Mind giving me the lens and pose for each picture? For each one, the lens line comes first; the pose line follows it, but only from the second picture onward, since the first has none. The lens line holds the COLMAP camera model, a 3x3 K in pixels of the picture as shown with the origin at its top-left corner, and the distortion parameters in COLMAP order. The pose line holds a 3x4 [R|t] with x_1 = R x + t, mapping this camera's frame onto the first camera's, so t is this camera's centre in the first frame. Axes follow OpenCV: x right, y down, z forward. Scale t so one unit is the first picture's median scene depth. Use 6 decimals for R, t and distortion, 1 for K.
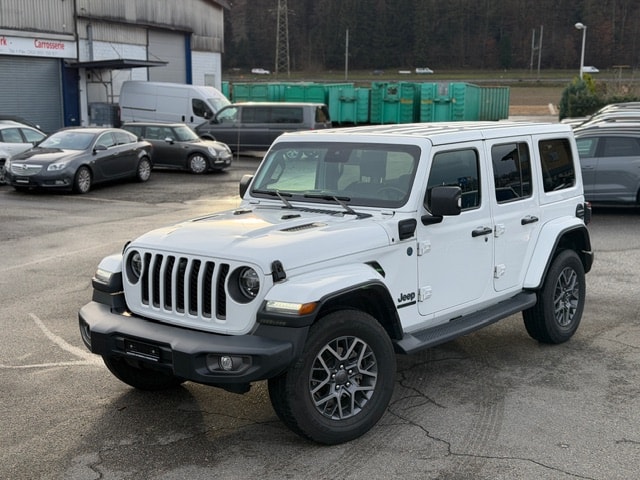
lens RADIAL K [[877.7, 0, 310.0], [0, 877.7, 238.9], [0, 0, 1]] dist [0.191243, -0.421265]
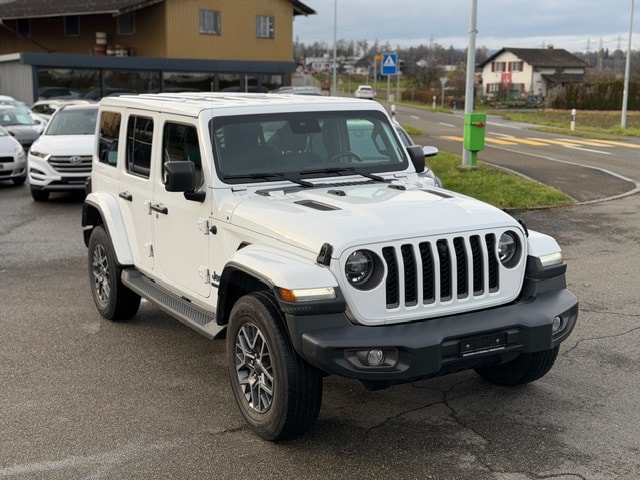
lens RADIAL K [[876.2, 0, 320.0], [0, 876.2, 240.0], [0, 0, 1]] dist [0.193477, -0.420205]
pose [[0.373517, -0.165585, 0.912725, -0.910877], [0.148553, 0.981918, 0.117345, -0.091821], [-0.915651, 0.091758, 0.391361, 0.696611]]
